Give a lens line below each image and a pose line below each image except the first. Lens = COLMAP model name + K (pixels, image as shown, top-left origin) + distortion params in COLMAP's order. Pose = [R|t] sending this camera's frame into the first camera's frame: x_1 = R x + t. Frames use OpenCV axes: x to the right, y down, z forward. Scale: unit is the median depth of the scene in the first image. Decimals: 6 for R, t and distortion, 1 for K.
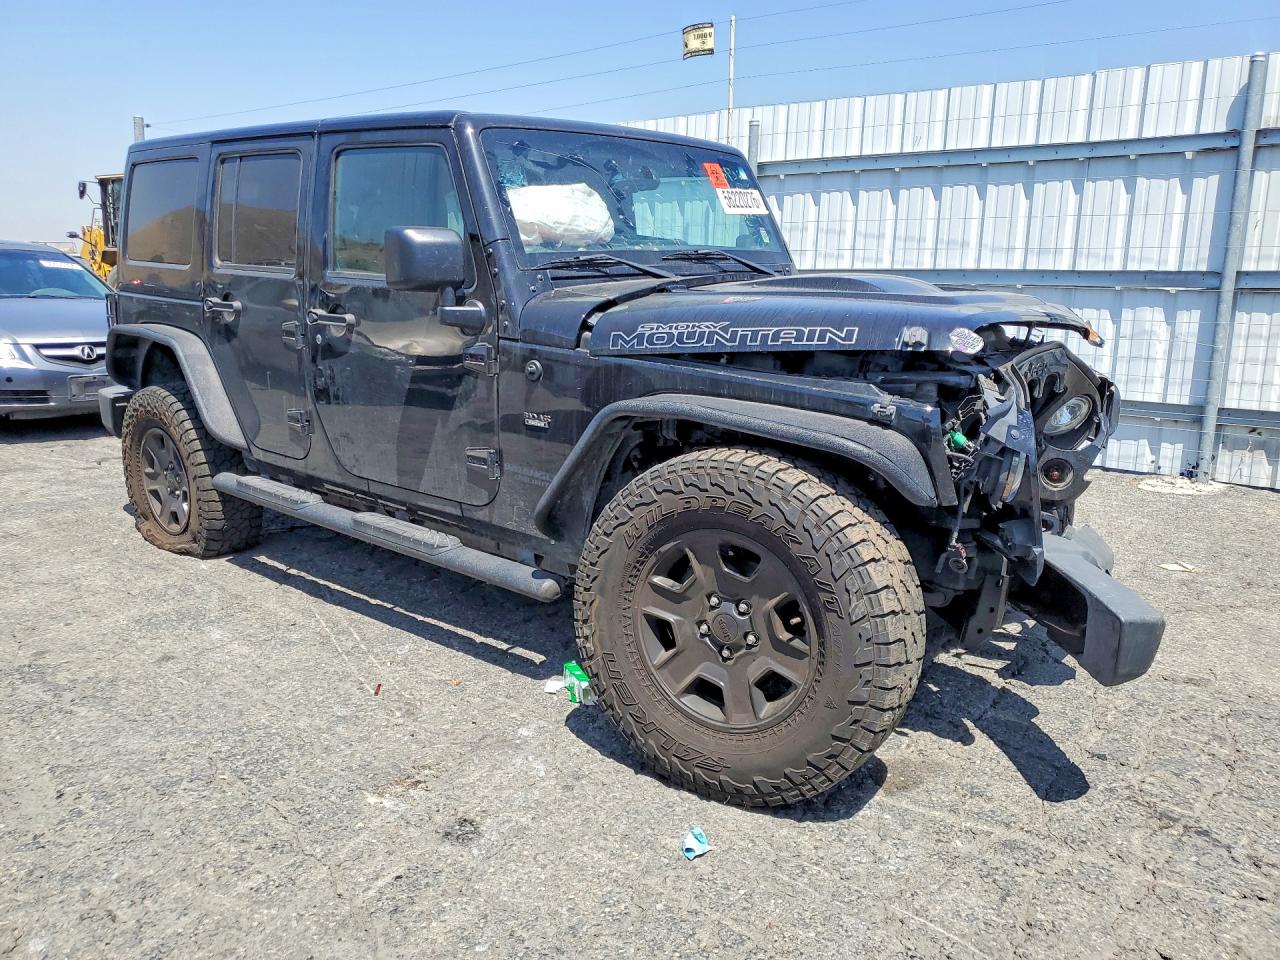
lens RADIAL K [[1027.6, 0, 640.0], [0, 1027.6, 480.0], [0, 0, 1]] dist [0.040364, -0.003287]
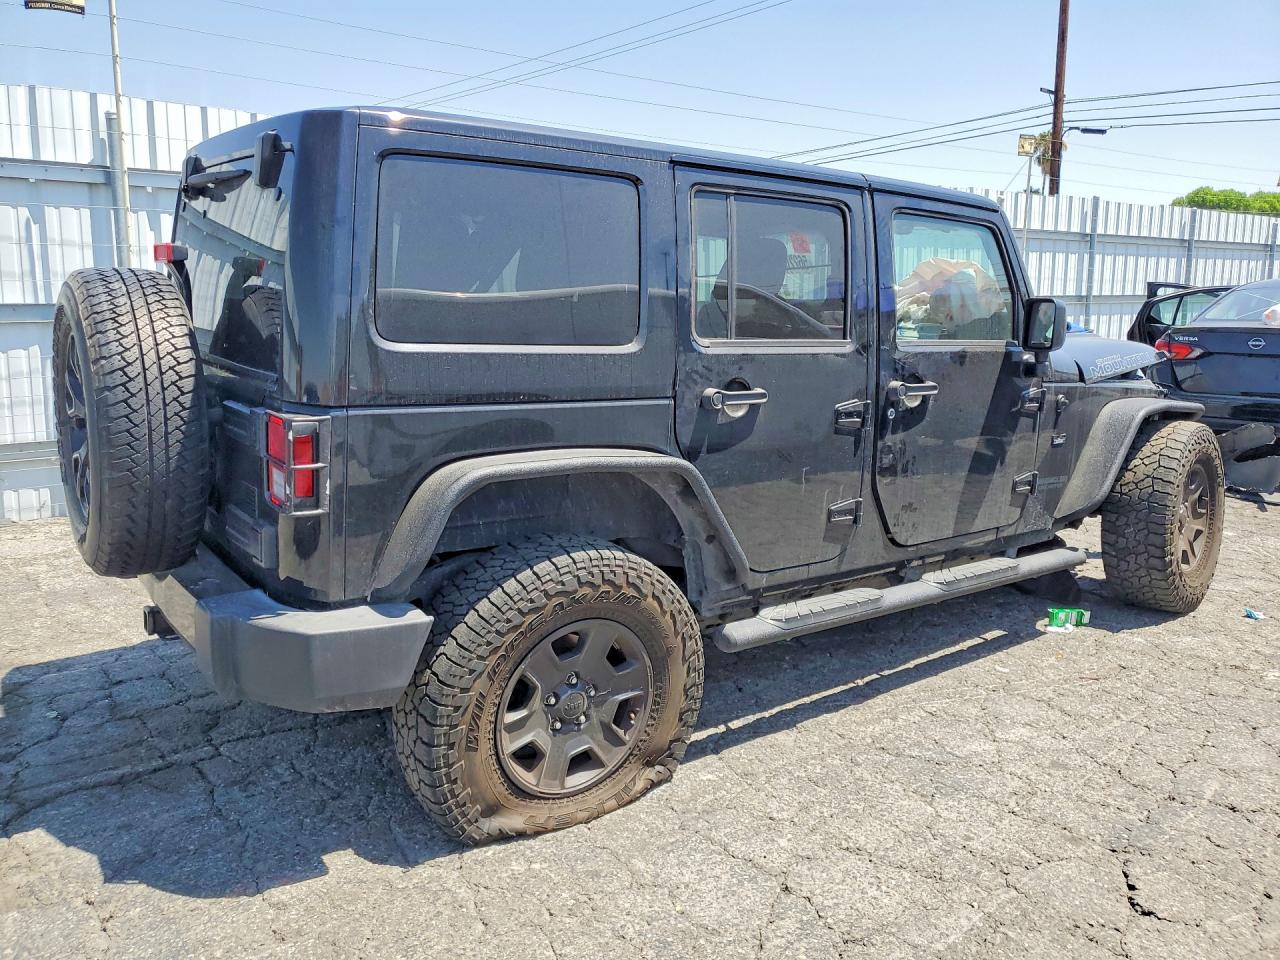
lens RADIAL K [[1008.0, 0, 648.8], [0, 1008.0, 478.1], [0, 0, 1]] dist [0.022497, -0.000288]
pose [[0.186532, -0.183631, 0.965135, -1.205178], [0.190896, 0.970428, 0.147743, -0.248787], [-0.963724, 0.156682, 0.216070, 0.998924]]
